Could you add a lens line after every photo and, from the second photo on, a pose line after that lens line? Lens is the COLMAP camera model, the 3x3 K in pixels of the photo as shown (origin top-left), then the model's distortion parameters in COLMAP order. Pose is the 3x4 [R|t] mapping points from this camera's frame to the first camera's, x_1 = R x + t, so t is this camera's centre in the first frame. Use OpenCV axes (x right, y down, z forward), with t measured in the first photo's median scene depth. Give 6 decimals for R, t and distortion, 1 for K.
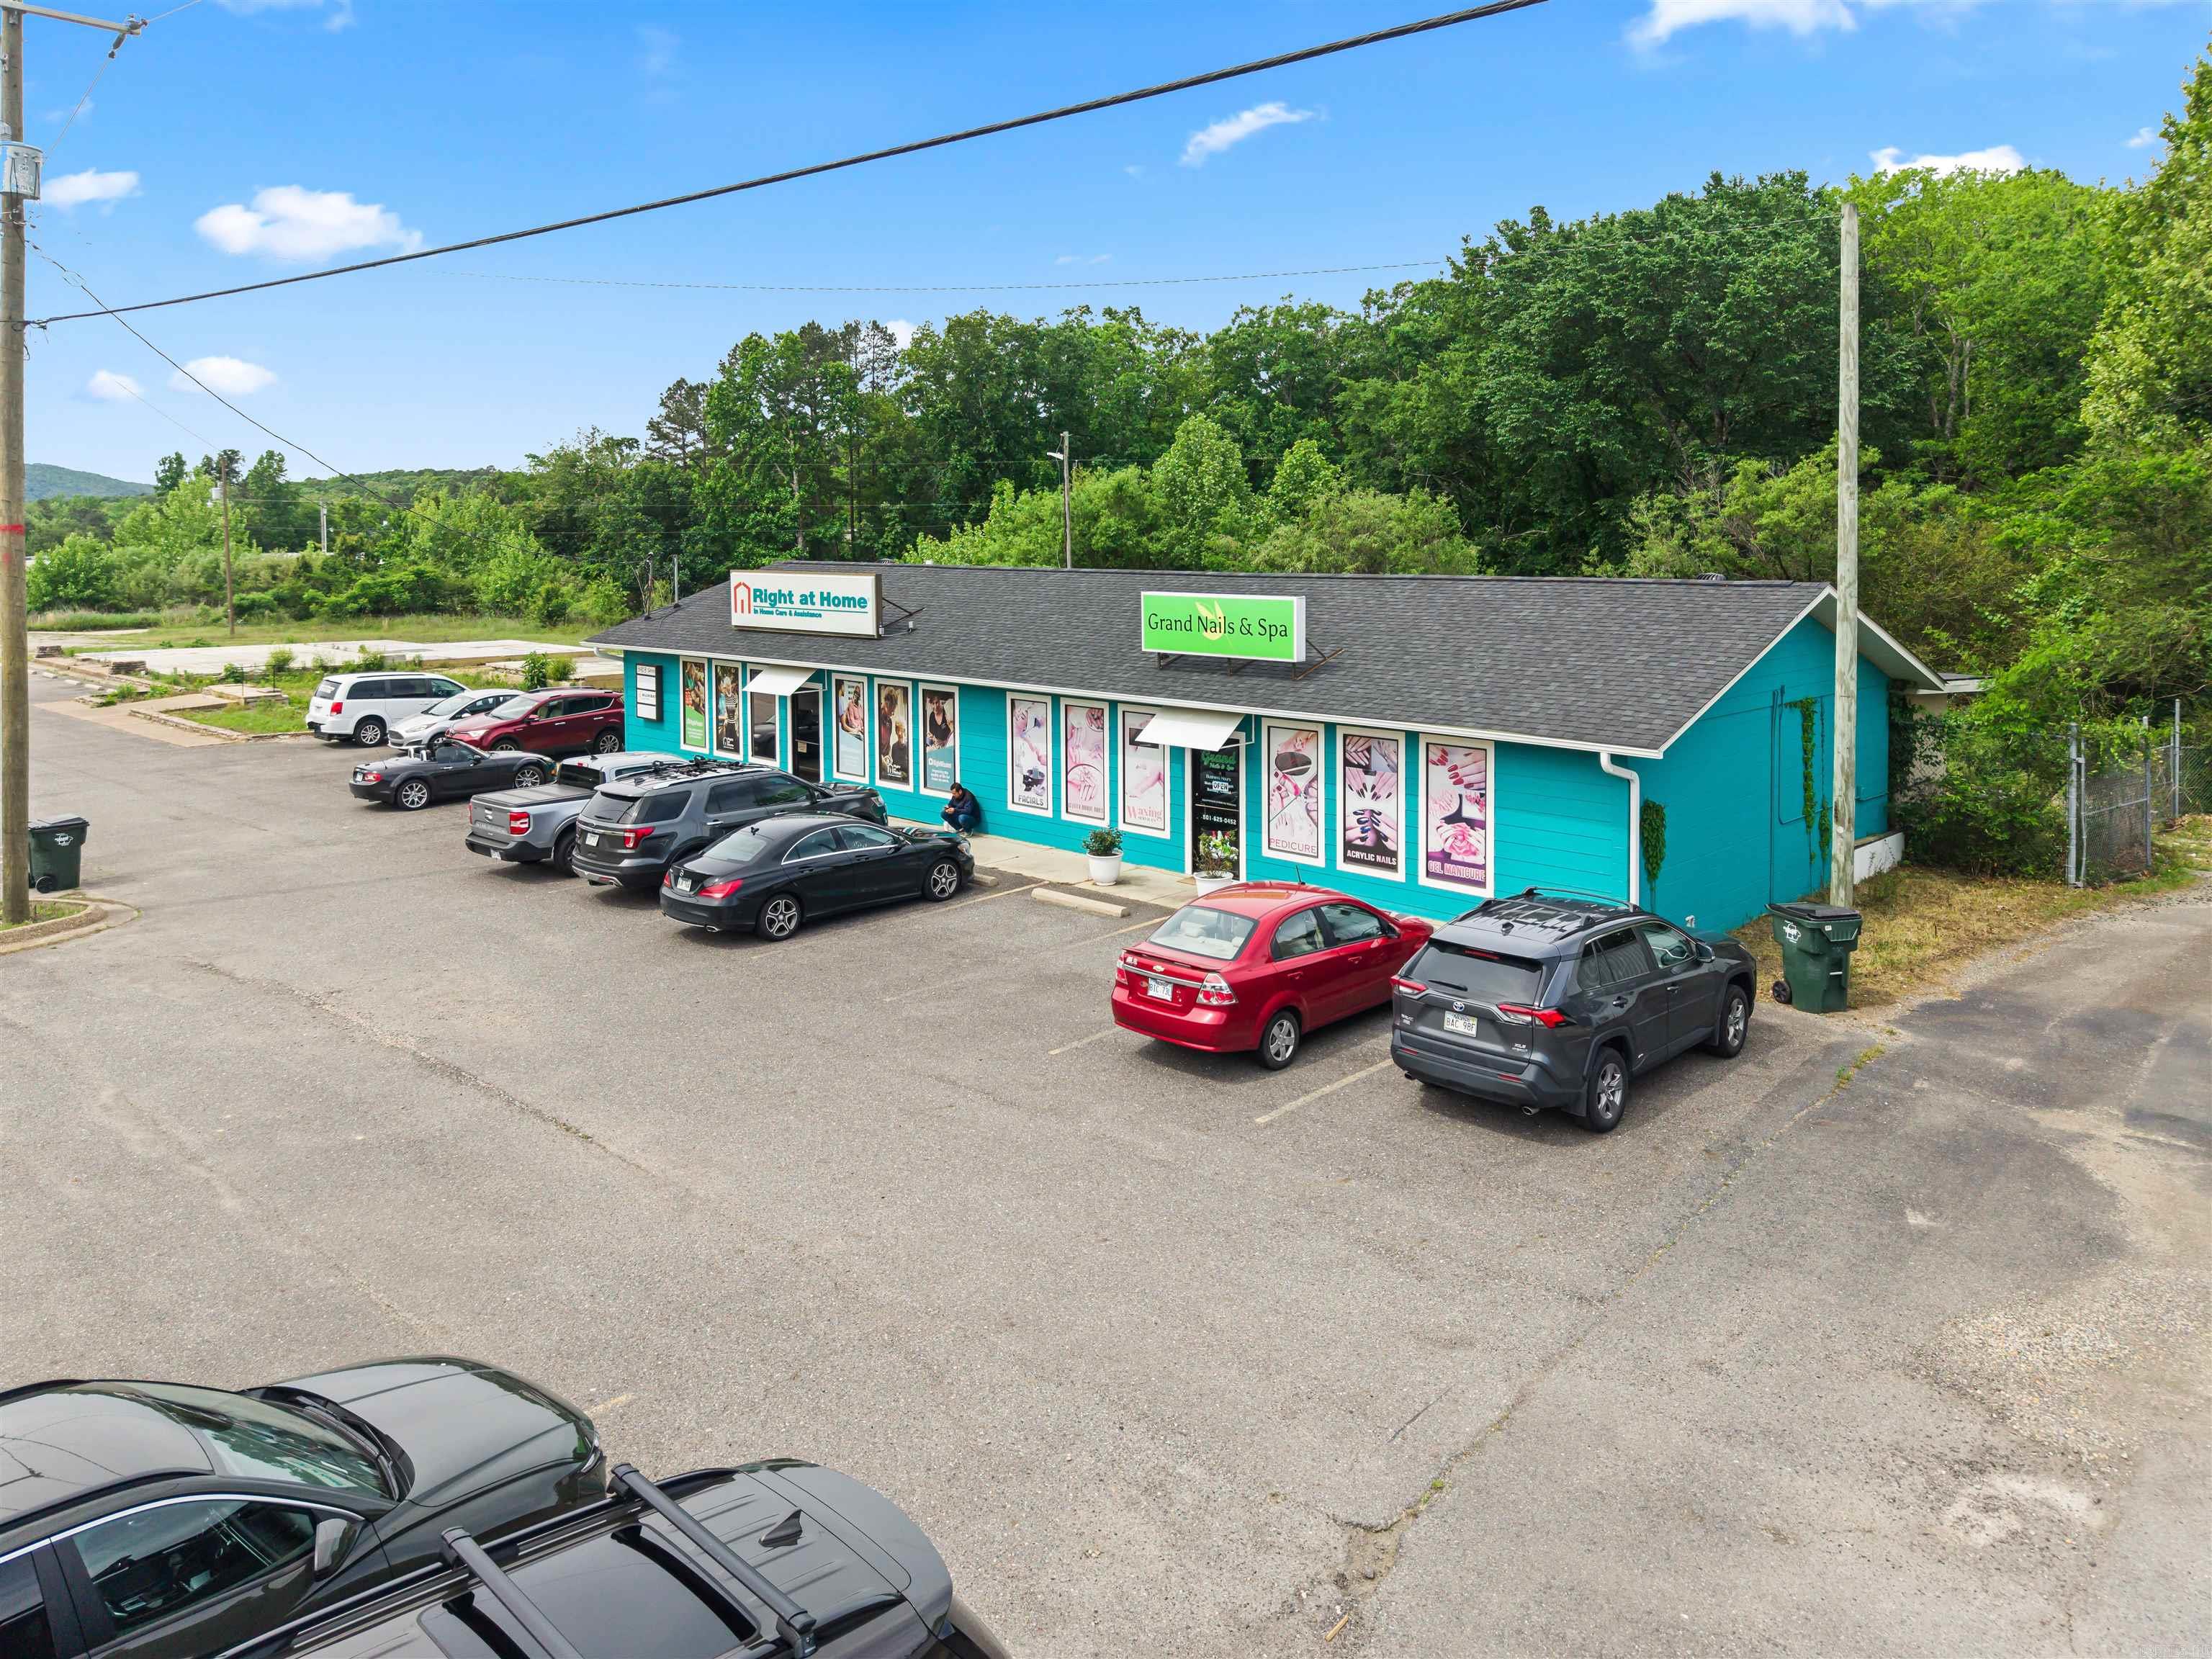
lens RADIAL K [[1508.8, 0, 1076.0], [0, 1508.8, 787.1], [0, 0, 1]] dist [0.039698, -0.001719]
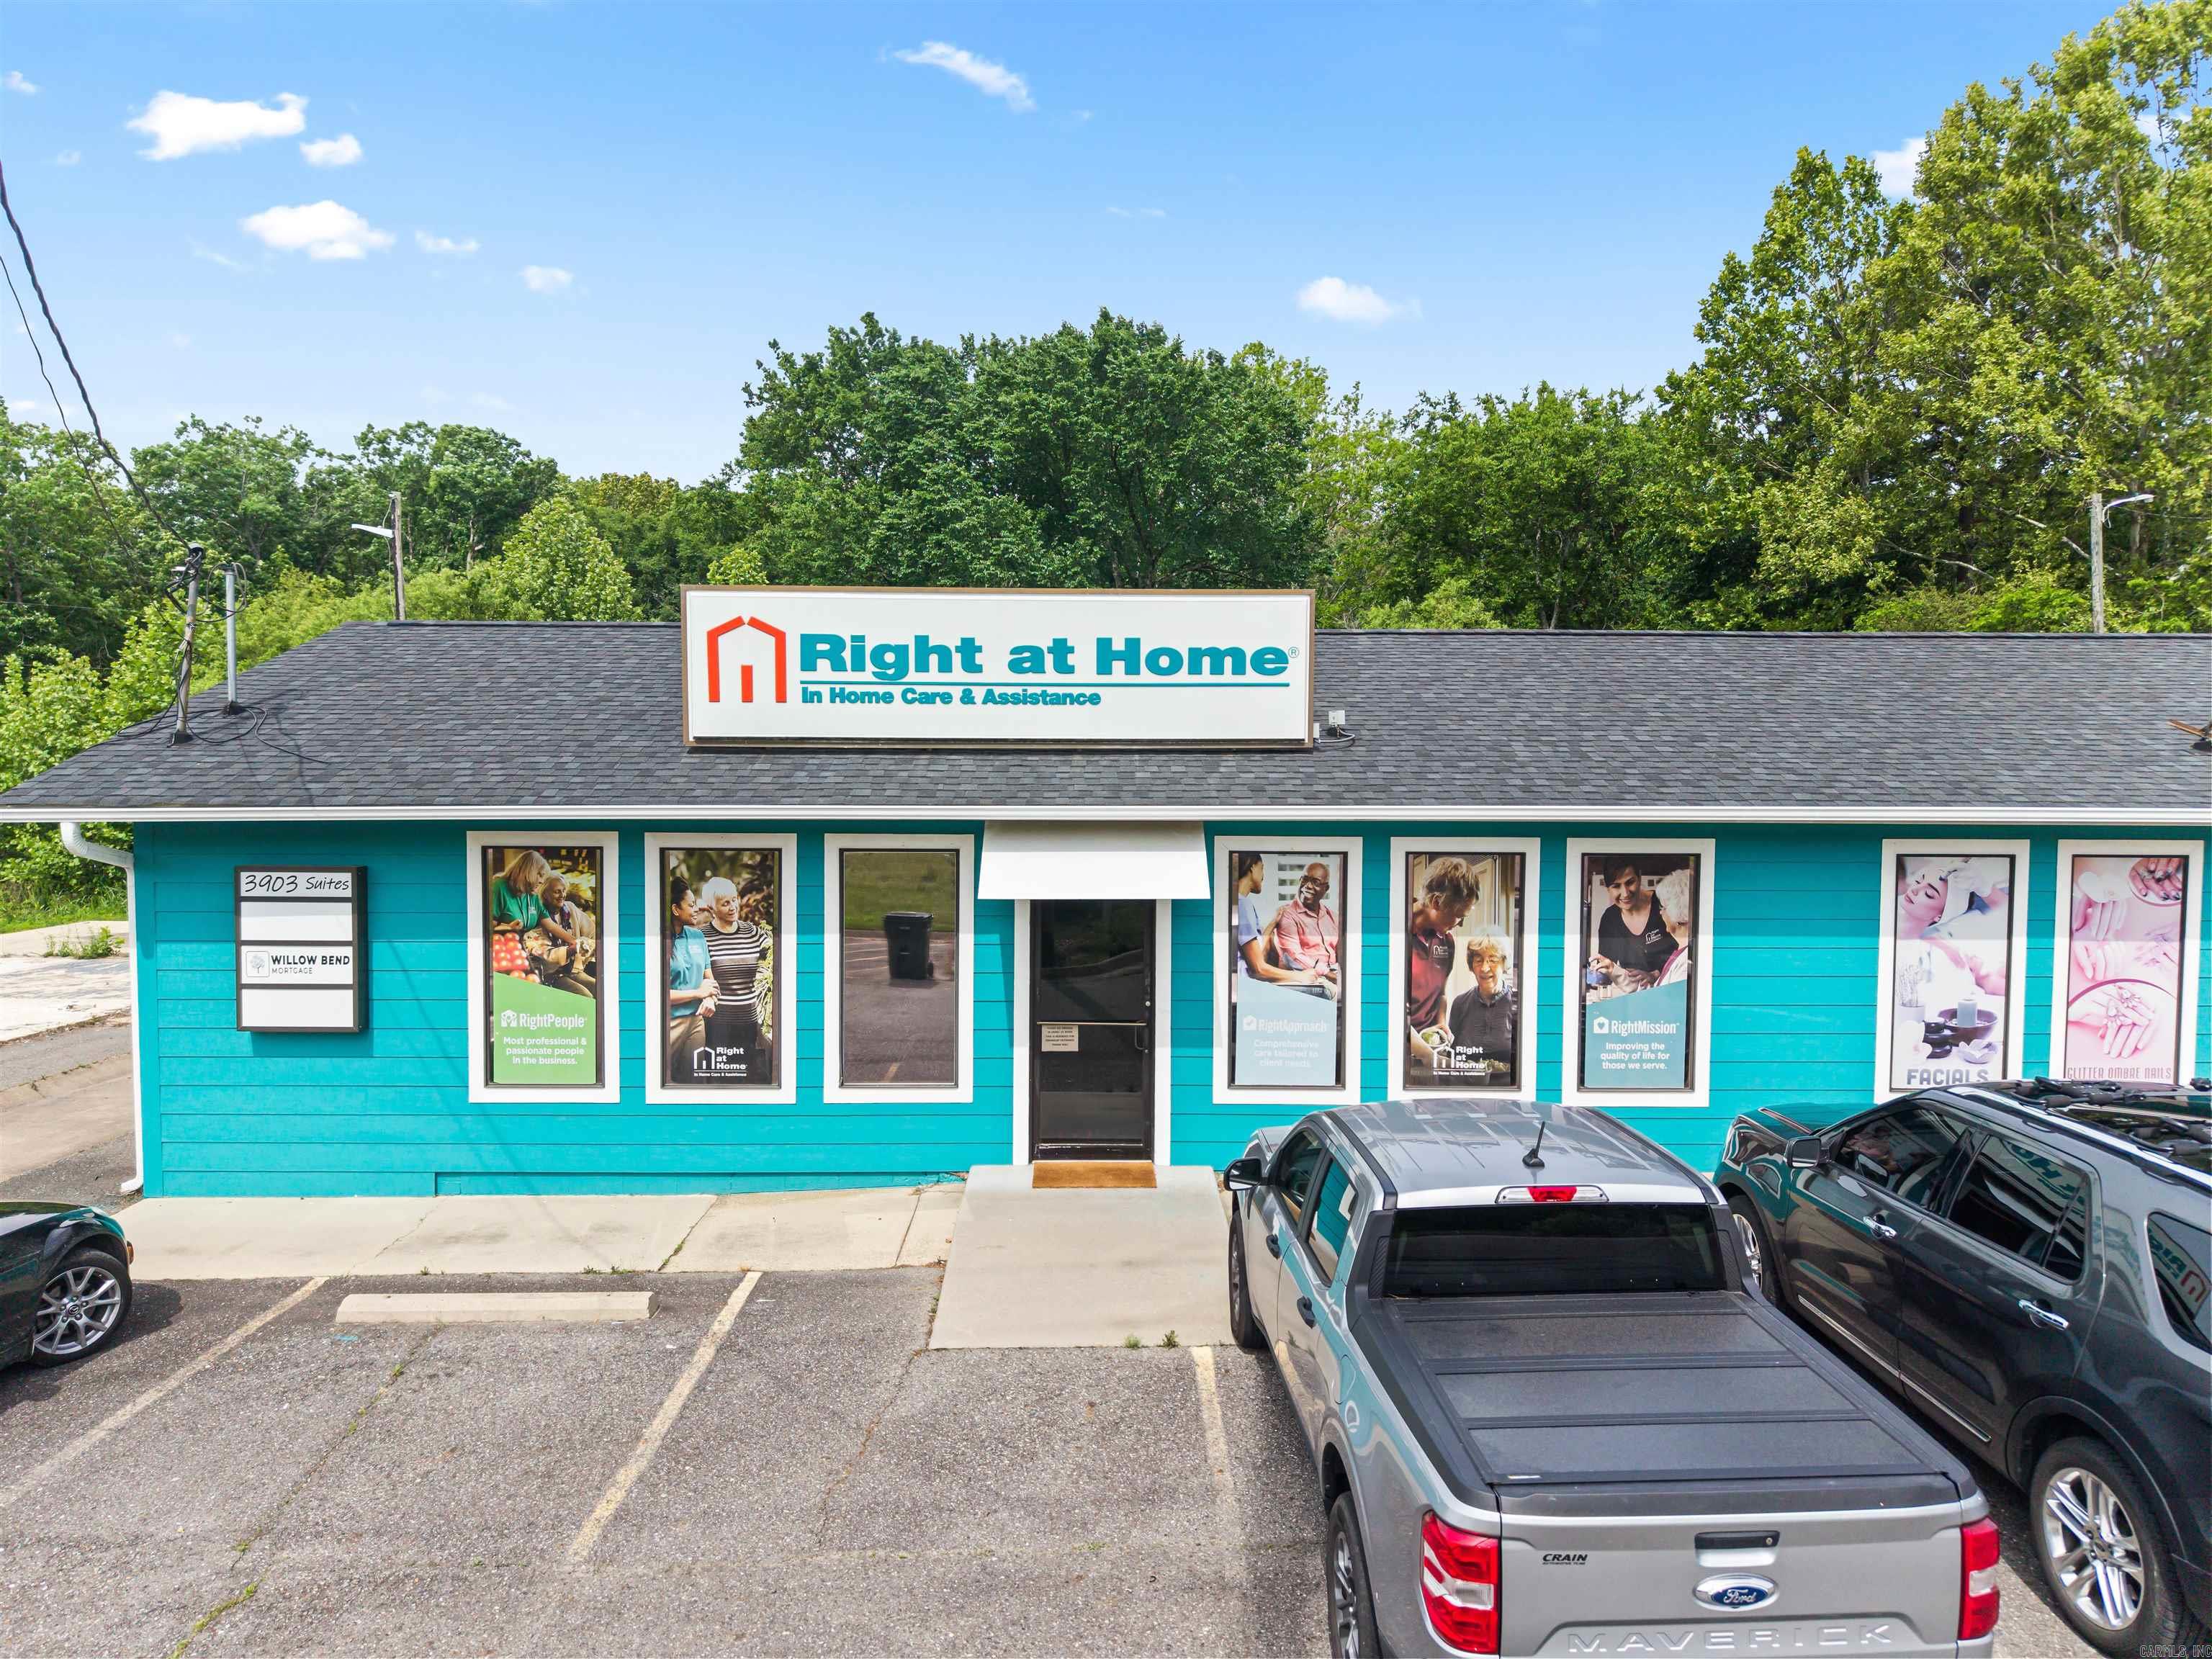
lens RADIAL K [[1462.2, 0, 1157.2], [0, 1462.2, 831.9], [0, 0, 1]] dist [0.028183, -0.001398]
pose [[0.707695, -0.040900, 0.705333, -0.431000], [0.111872, 0.992215, -0.054712, -0.056659], [-0.697605, 0.117627, 0.706761, 0.727801]]
